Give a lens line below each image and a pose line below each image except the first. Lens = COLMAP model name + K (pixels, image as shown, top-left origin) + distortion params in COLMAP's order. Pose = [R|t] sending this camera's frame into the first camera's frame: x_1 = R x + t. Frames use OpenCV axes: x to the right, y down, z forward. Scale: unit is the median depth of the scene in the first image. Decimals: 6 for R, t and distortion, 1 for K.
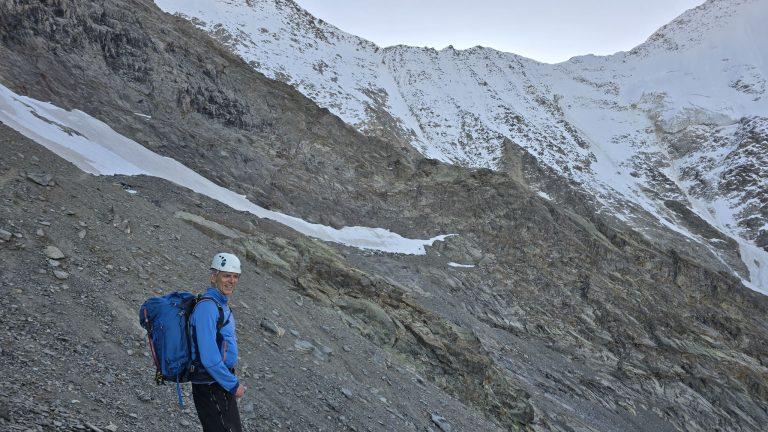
lens RADIAL K [[502.8, 0, 384.6], [0, 502.8, 225.8], [0, 0, 1]] dist [0.073943, -0.072318]
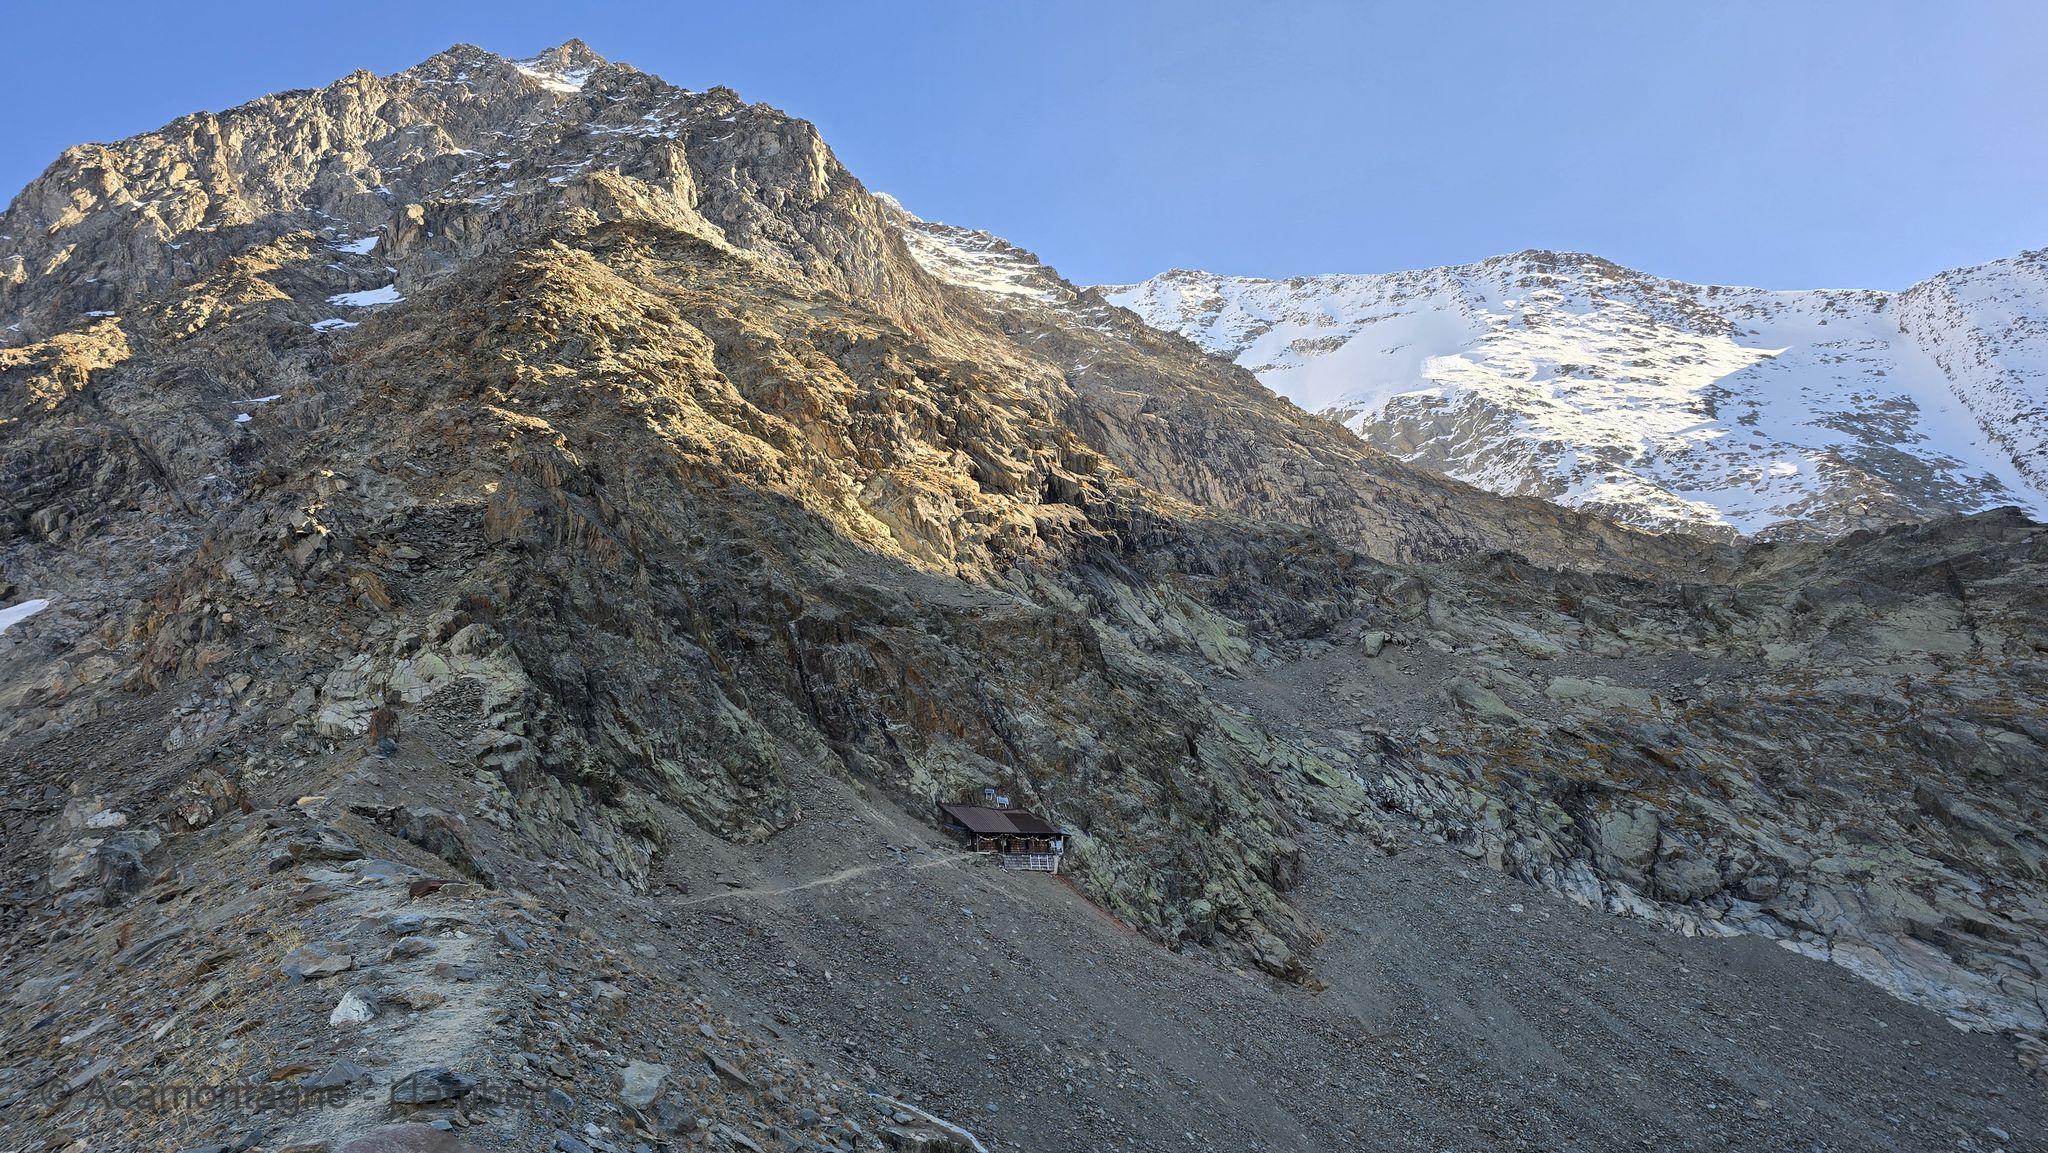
lens RADIAL K [[1340.9, 0, 1025.5], [0, 1340.9, 602.6], [0, 0, 1]] dist [0.073943, -0.072318]
pose [[0.750040, -0.226872, -0.621264, 0.134067], [0.101561, 0.967694, -0.230767, 0.075809], [0.653548, 0.109989, 0.748851, -0.284458]]
